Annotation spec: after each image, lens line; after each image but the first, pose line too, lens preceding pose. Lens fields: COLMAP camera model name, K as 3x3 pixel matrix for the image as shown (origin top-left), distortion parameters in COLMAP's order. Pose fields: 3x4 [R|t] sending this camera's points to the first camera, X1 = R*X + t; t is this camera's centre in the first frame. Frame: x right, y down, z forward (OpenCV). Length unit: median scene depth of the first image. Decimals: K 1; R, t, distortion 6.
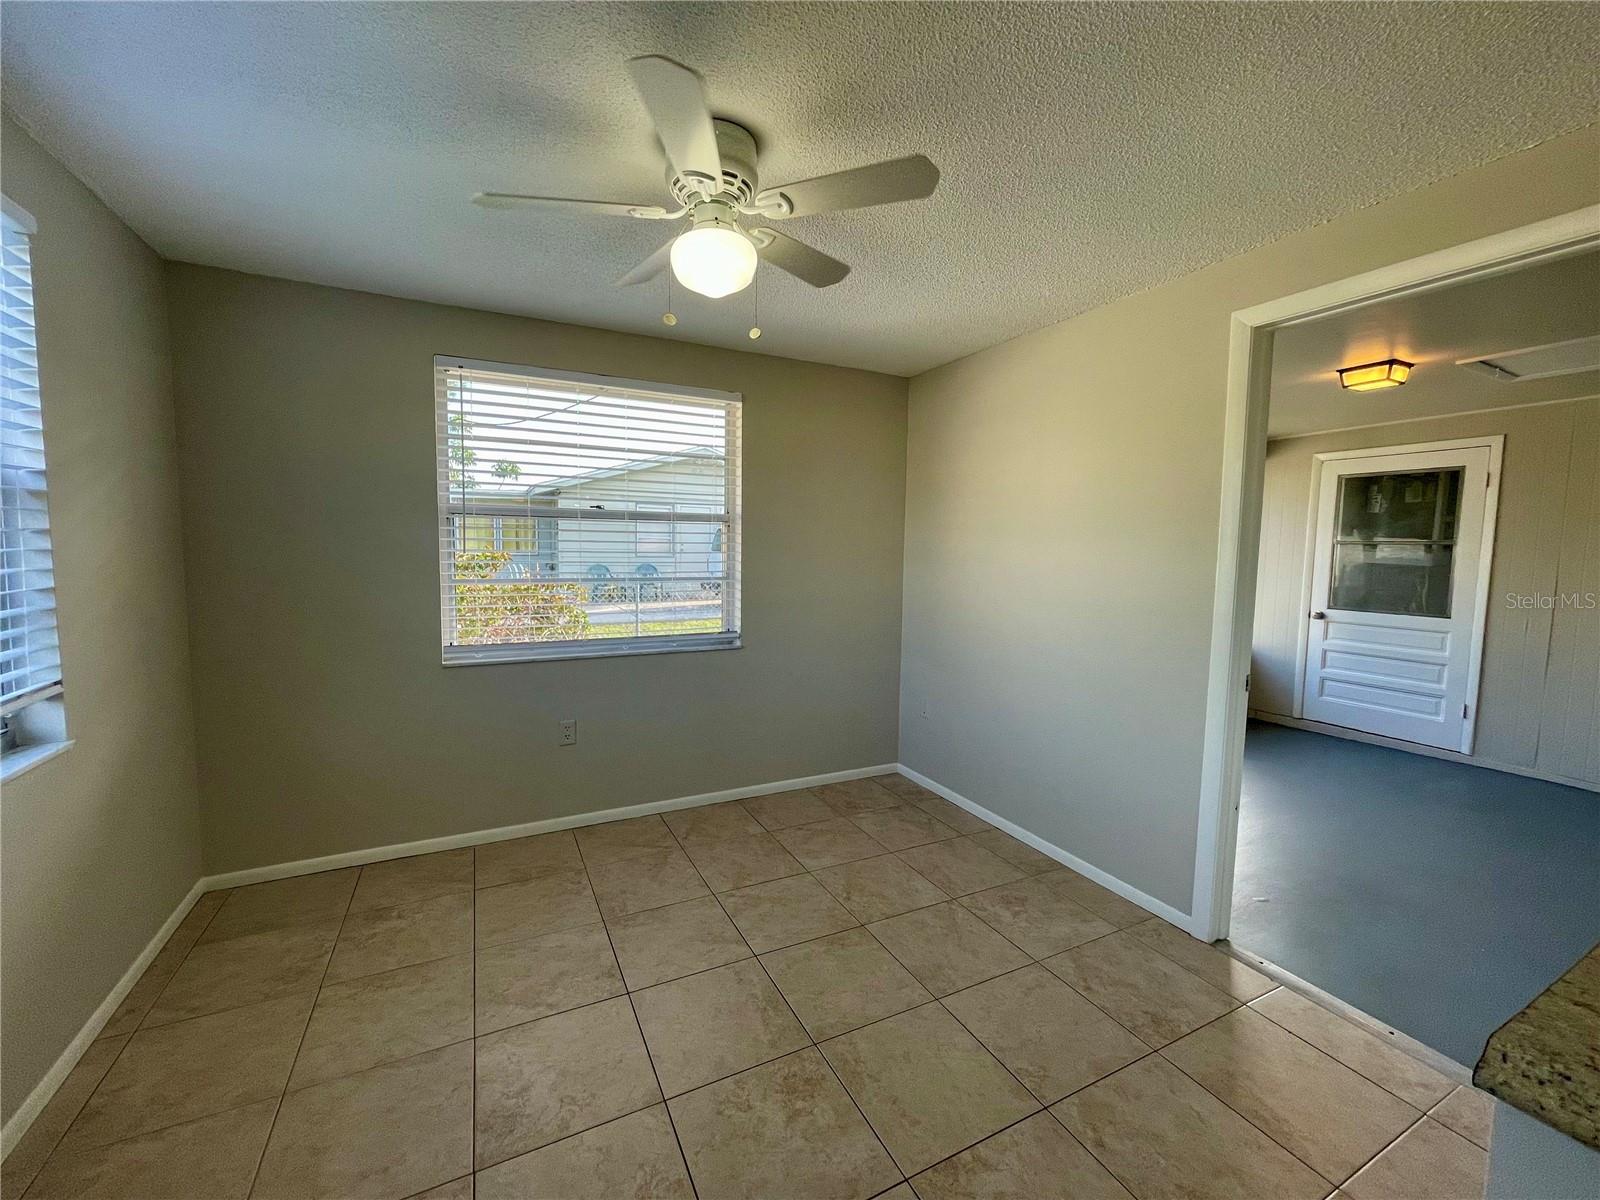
lens RADIAL K [[643.5, 0, 798.0], [0, 643.5, 596.5], [0, 0, 1]] dist [0.001484, -0.000146]
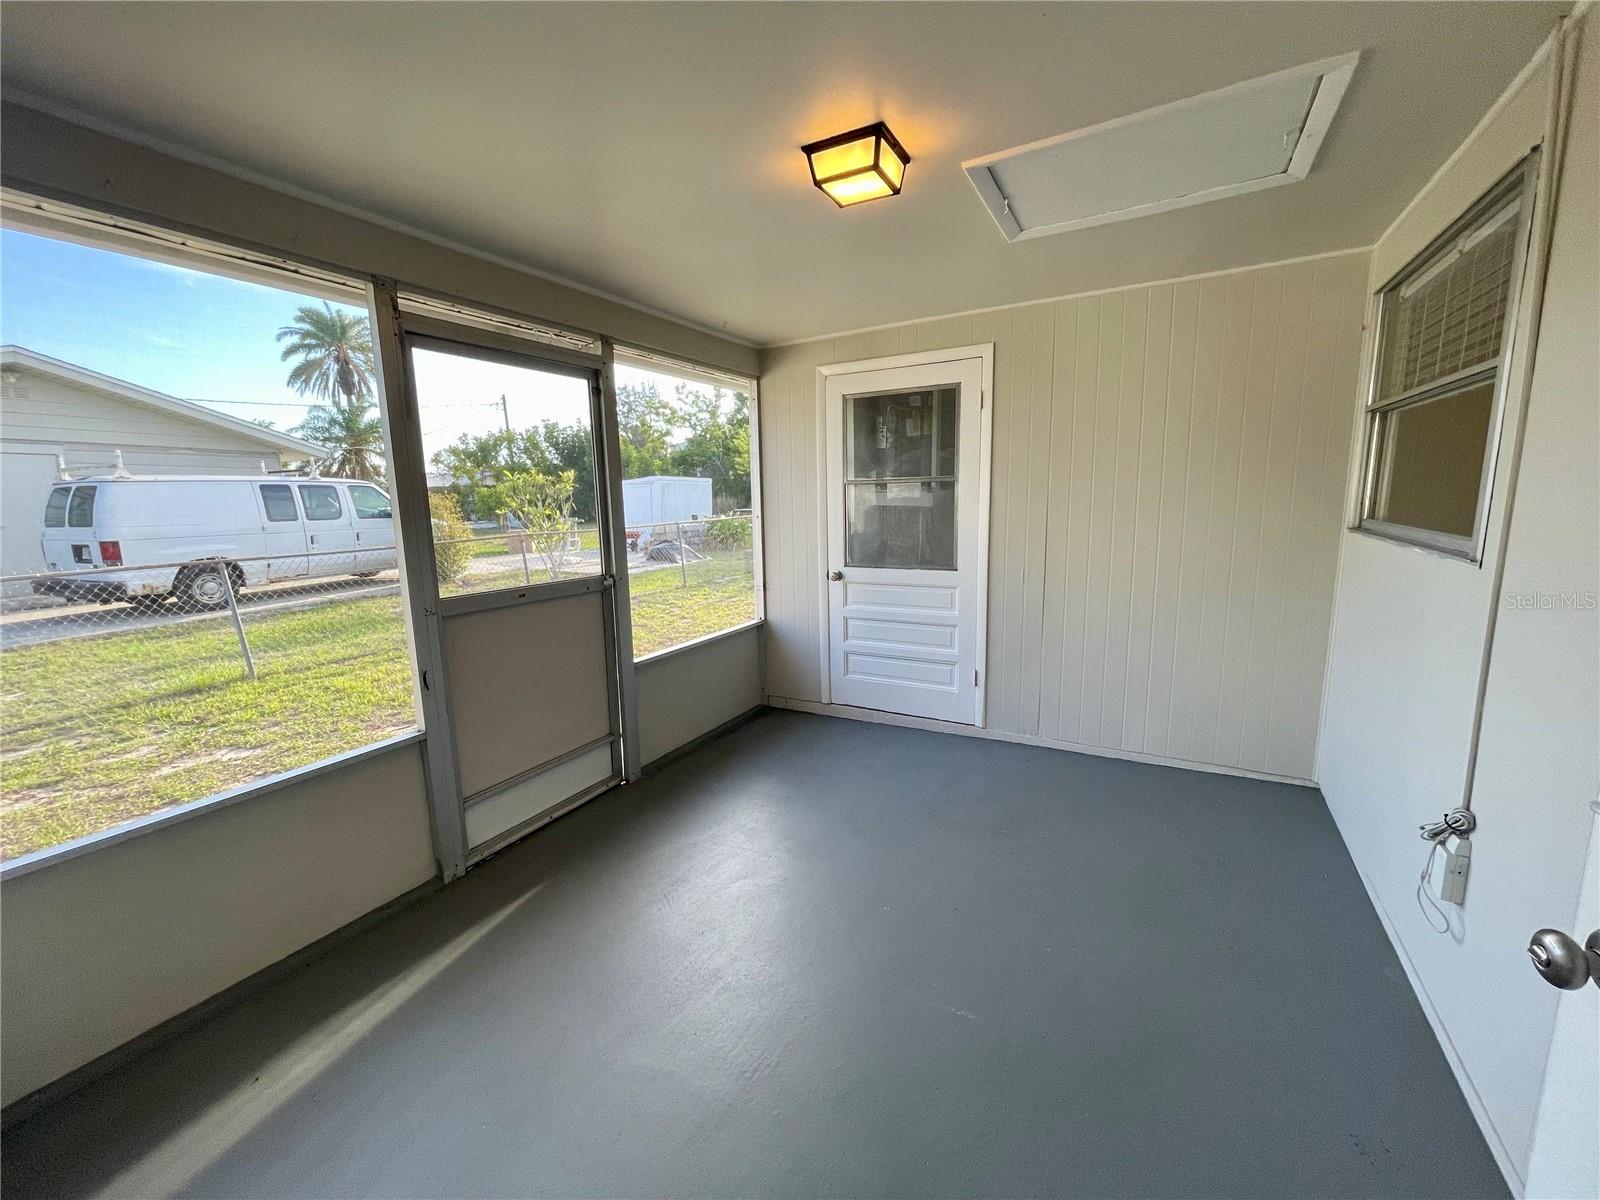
lens RADIAL K [[643.5, 0, 805.0], [0, 643.5, 599.3], [0, 0, 1]] dist [0.001484, -0.000146]
pose [[0.823819, -0.124842, 0.552935, 0.339262], [0.079817, 0.991275, 0.104892, -0.028459], [-0.561206, -0.042278, 0.826596, 0.370673]]
